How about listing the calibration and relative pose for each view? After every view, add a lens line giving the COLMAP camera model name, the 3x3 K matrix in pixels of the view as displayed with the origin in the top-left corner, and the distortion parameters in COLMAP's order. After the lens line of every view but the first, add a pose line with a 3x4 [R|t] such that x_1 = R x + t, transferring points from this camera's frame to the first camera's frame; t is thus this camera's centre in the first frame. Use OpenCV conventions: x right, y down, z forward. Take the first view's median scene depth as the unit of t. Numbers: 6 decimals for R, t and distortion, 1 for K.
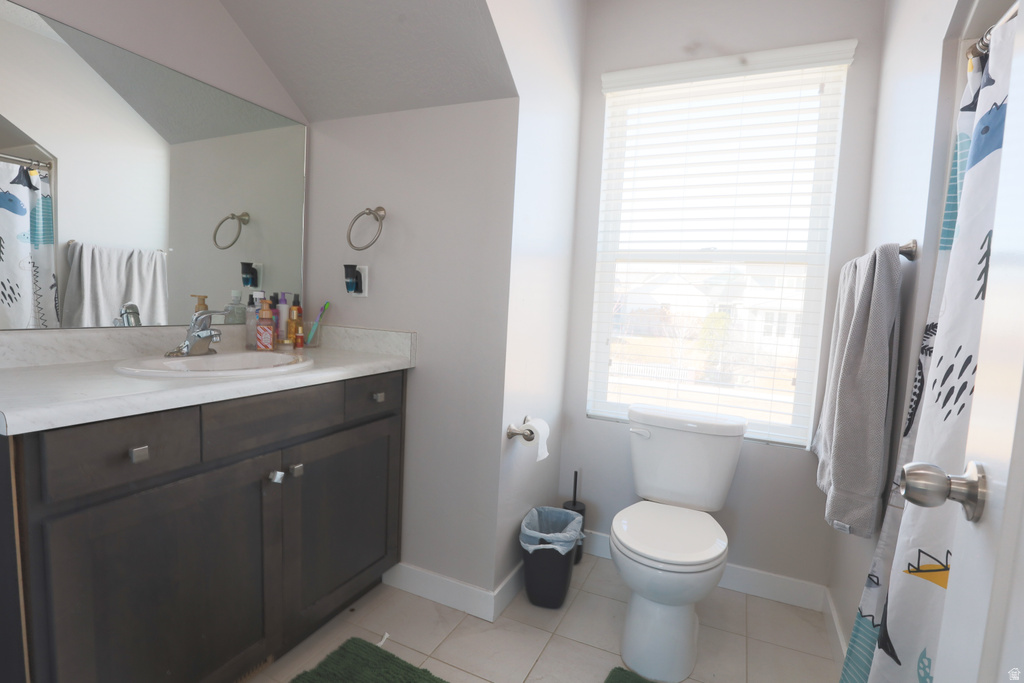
lens RADIAL K [[496.0, 0, 514.6], [0, 496.0, 341.7], [0, 0, 1]] dist [-0.038793, 0.009173]
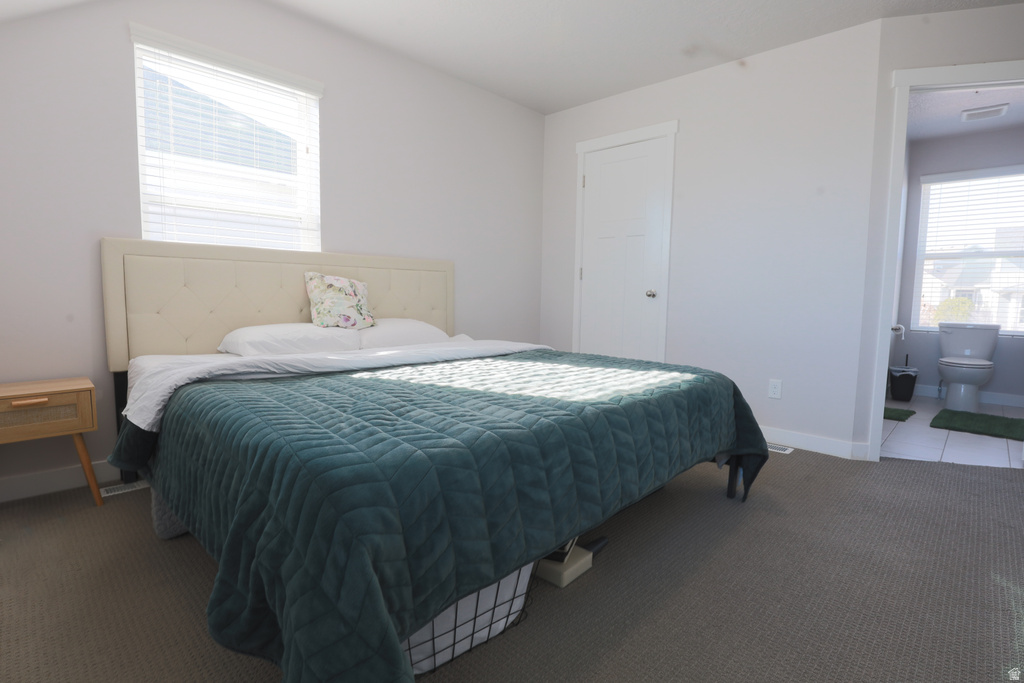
lens RADIAL K [[496.0, 0, 514.6], [0, 496.0, 341.7], [0, 0, 1]] dist [-0.038793, 0.009173]
pose [[0.941465, -0.001628, -0.337106, -0.758458], [0.004894, 0.999949, 0.008836, 0.163708], [0.337074, -0.009969, 0.941425, -1.572822]]
